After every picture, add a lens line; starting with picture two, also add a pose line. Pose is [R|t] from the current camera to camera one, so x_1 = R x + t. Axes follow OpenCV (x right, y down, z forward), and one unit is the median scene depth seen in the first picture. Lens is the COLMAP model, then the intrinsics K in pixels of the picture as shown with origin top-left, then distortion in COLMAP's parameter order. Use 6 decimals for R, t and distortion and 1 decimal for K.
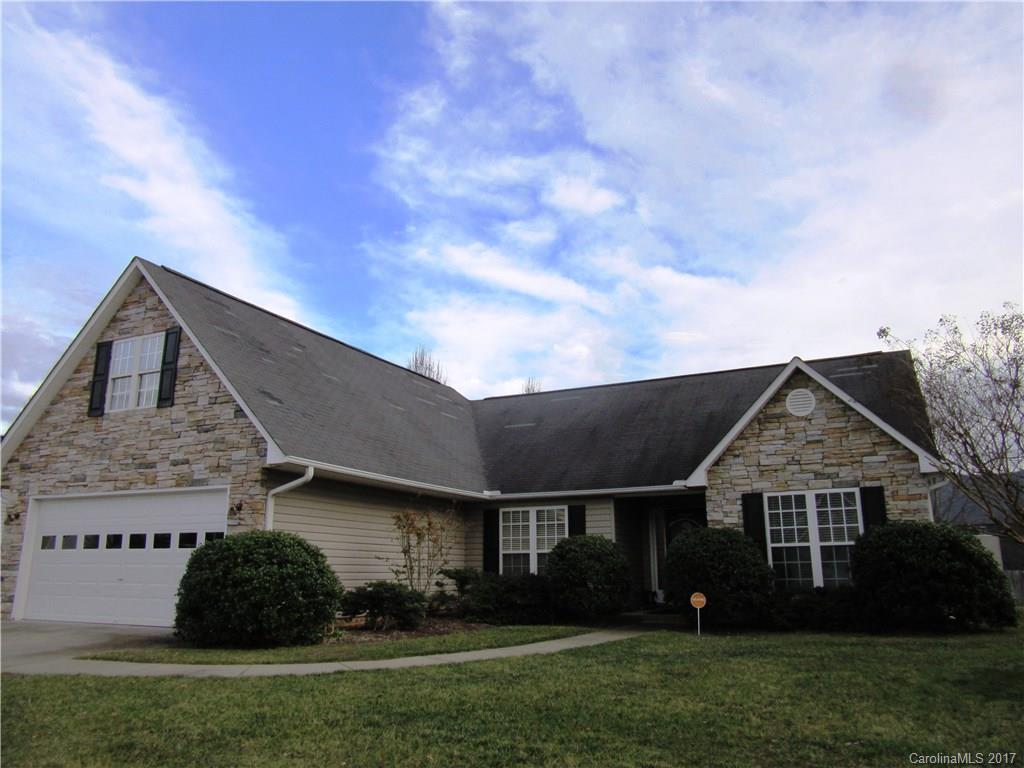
lens RADIAL K [[753.9, 0, 516.4], [0, 753.9, 392.6], [0, 0, 1]] dist [-0.038643, 0.013550]
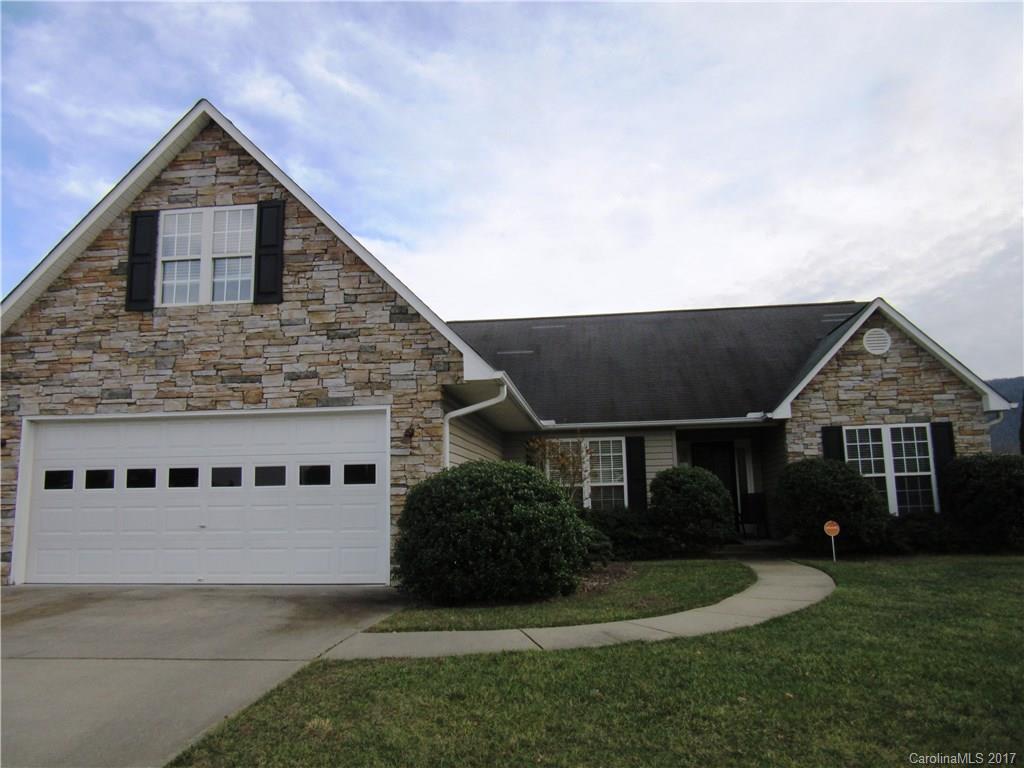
lens RADIAL K [[753.9, 0, 516.4], [0, 753.9, 392.6], [0, 0, 1]] dist [-0.038643, 0.013550]
pose [[0.945238, 0.029661, 0.325031, -0.450853], [-0.056596, 0.995671, 0.073728, 0.037042], [-0.321437, -0.088086, 0.942825, 0.174347]]
